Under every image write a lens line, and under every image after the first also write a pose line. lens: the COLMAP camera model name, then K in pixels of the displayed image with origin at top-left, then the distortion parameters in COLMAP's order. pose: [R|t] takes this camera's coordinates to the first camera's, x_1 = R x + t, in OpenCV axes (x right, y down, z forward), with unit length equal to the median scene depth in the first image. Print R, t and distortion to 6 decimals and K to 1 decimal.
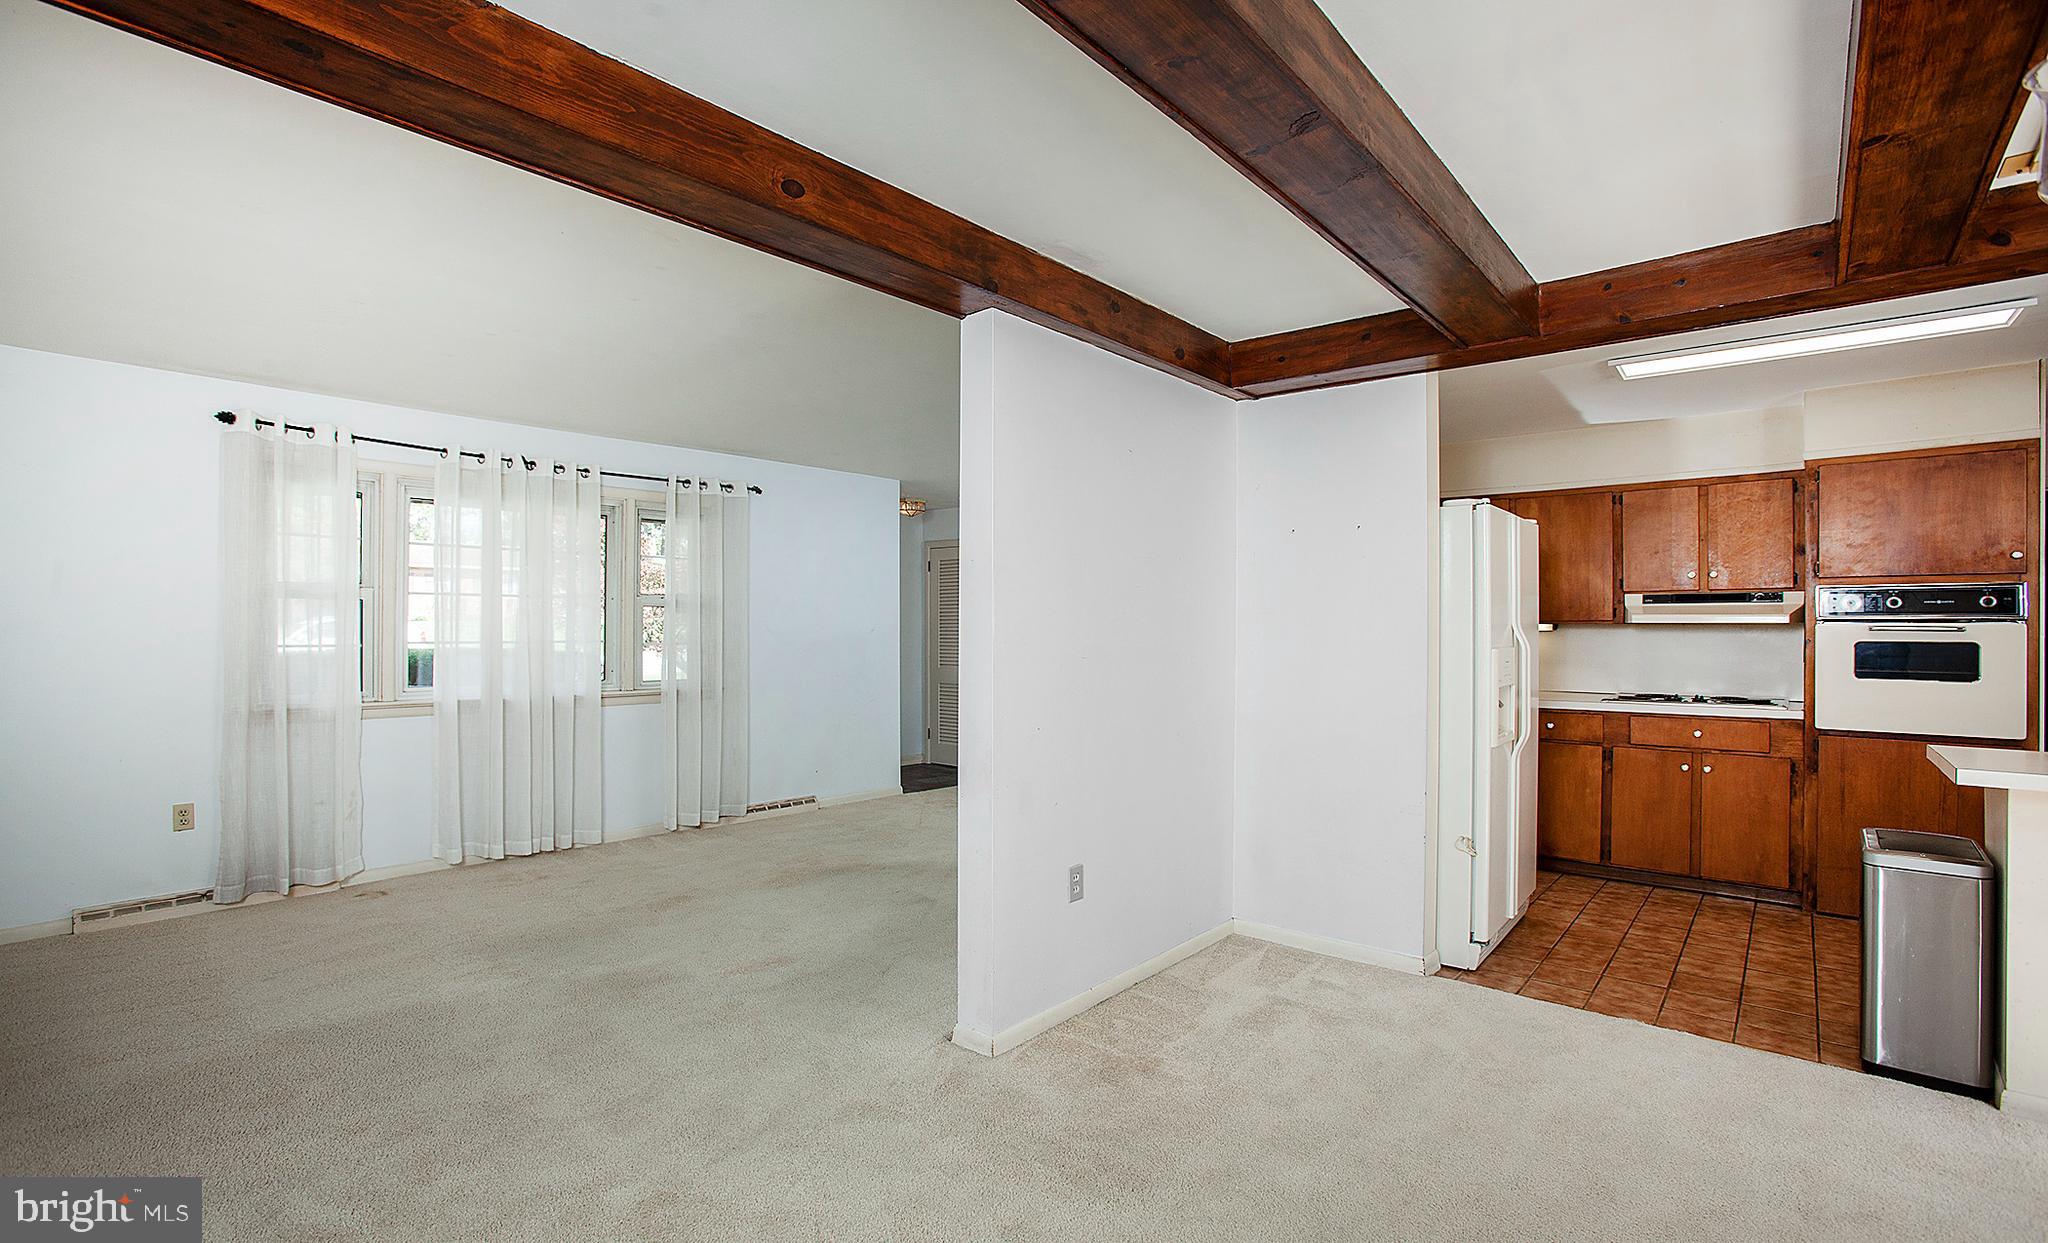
lens RADIAL K [[937.8, 0, 1012.6], [0, 937.8, 627.3], [0, 0, 1]] dist [-0.070595, 0.027110]
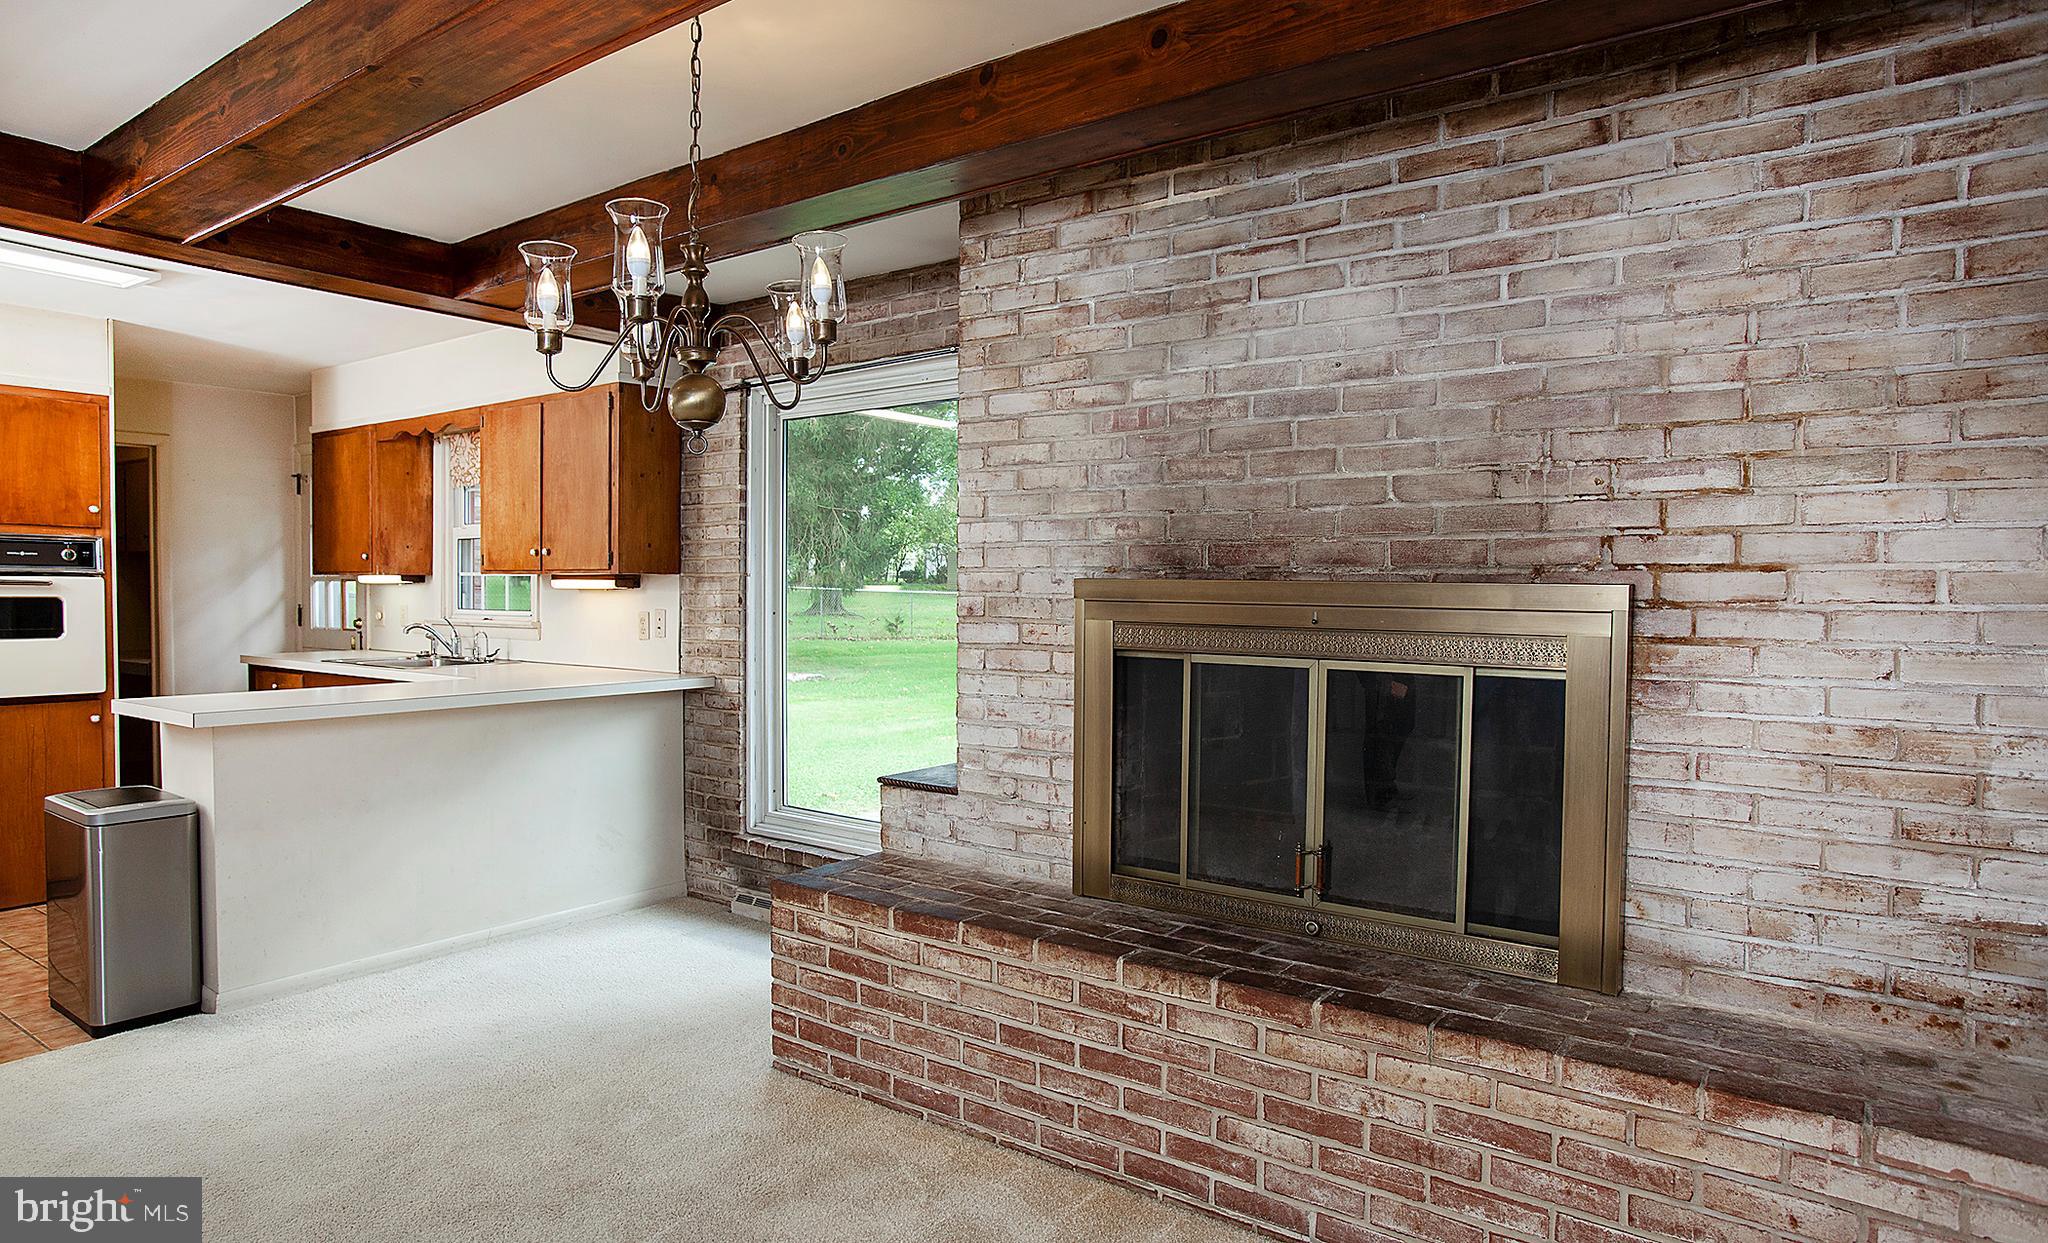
lens RADIAL K [[1212.0, 0, 1019.2], [0, 1212.0, 628.9], [0, 0, 1]] dist [-0.074815, 0.065659]
pose [[-0.072246, -0.038866, 0.996629, -0.251239], [-0.008338, 0.999229, 0.038363, -0.005642], [-0.997352, -0.005539, -0.072514, 0.055596]]
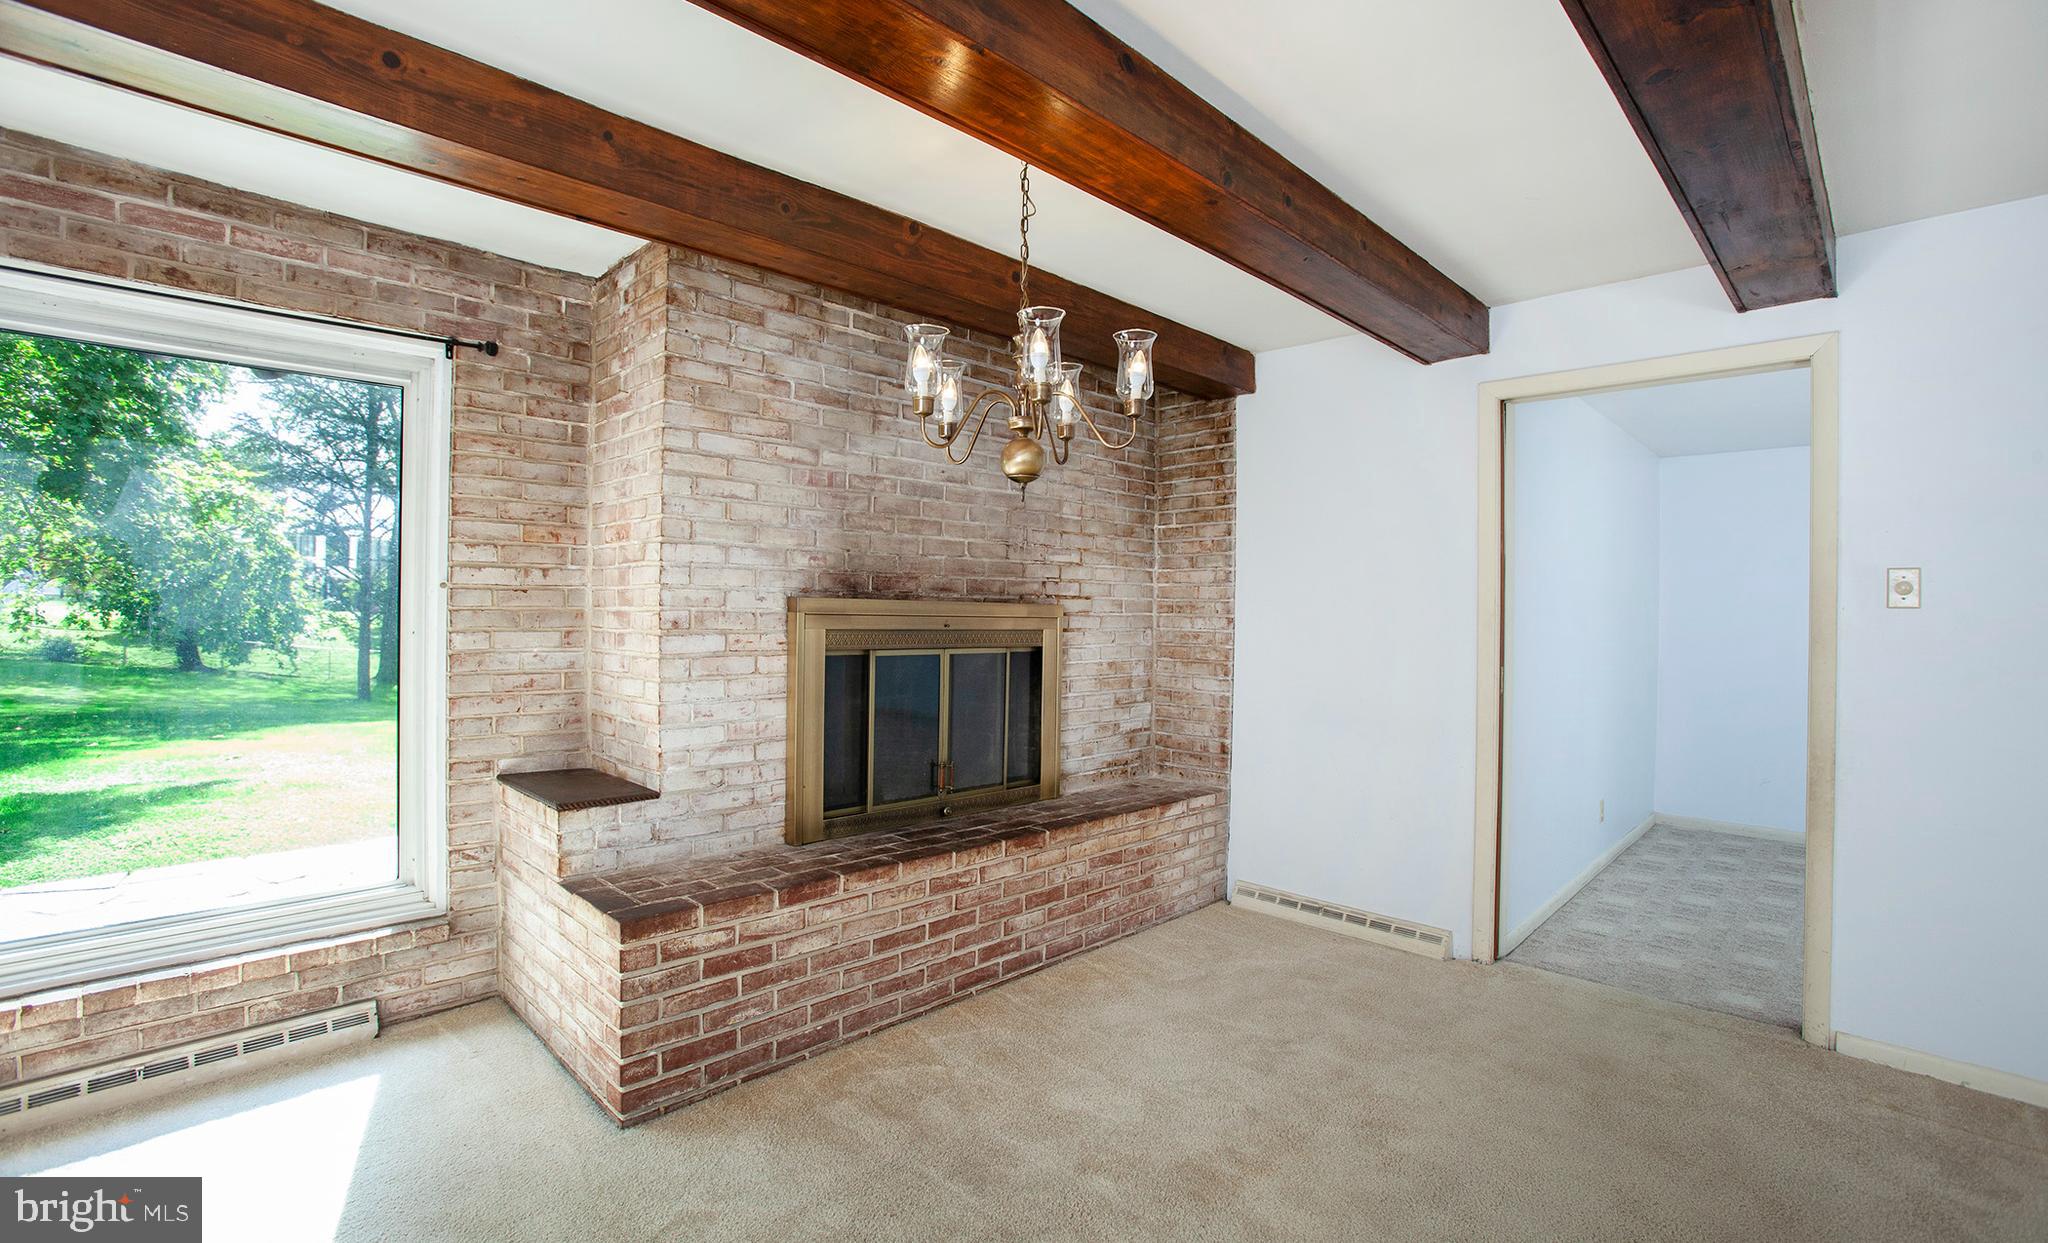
lens RADIAL K [[939.4, 0, 1029.9], [0, 939.4, 608.2], [0, 0, 1]] dist [-0.074599, 0.030589]
pose [[-0.997628, -0.017268, 0.066641, 0.258784], [-0.017448, 0.999846, -0.002126, -0.001080], [-0.066594, -0.003284, -0.997775, 0.686490]]
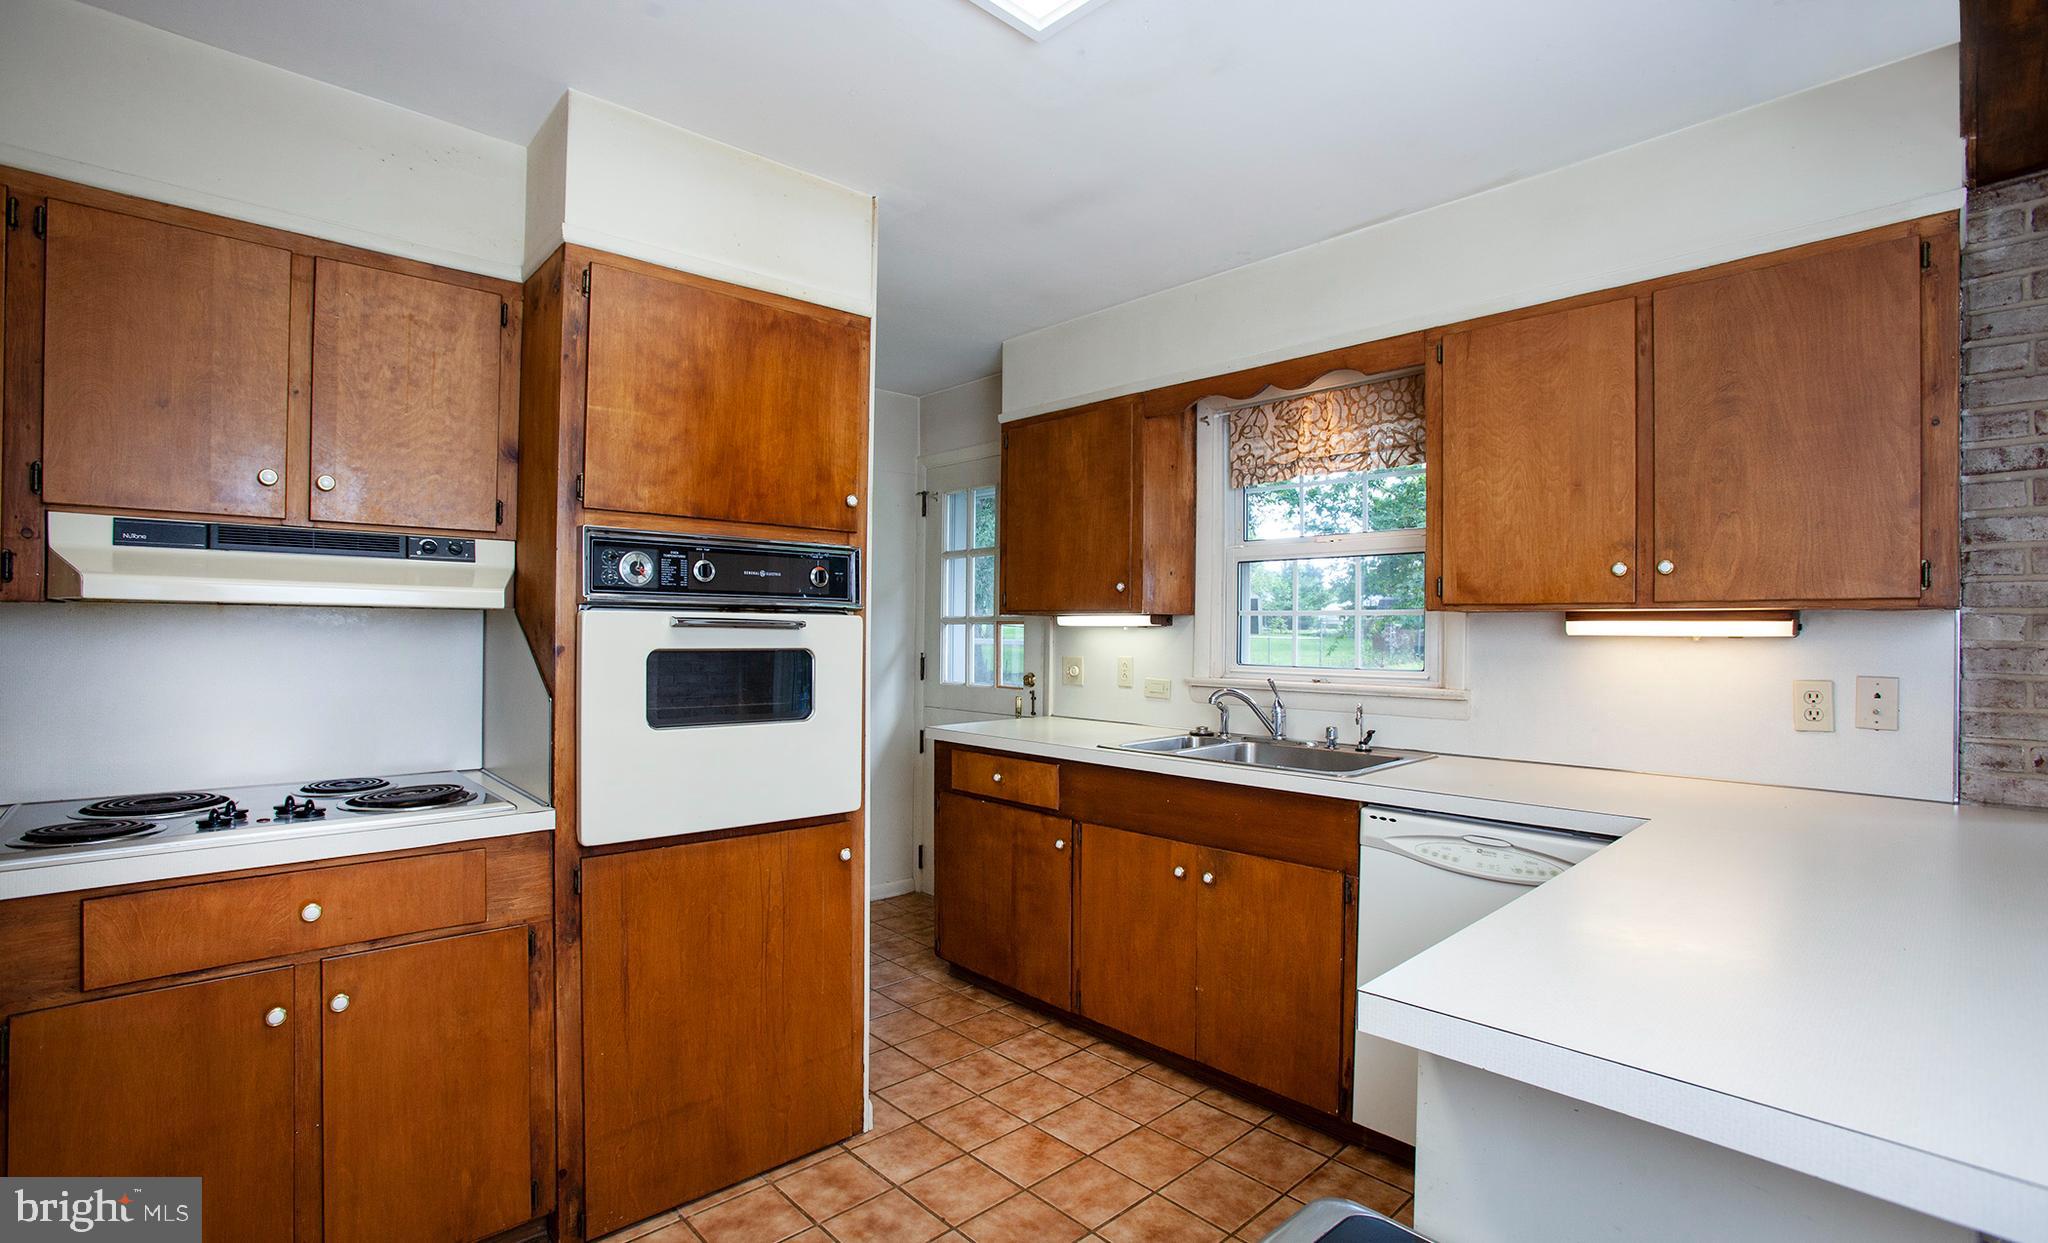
lens RADIAL K [[937.8, 0, 1012.6], [0, 937.8, 627.3], [0, 0, 1]] dist [-0.070595, 0.027110]
pose [[0.110888, 0.000604, 0.993833, 0.462376], [-0.009151, 0.999958, 0.000414, 0.002105], [-0.993791, -0.009141, 0.110888, 0.736915]]
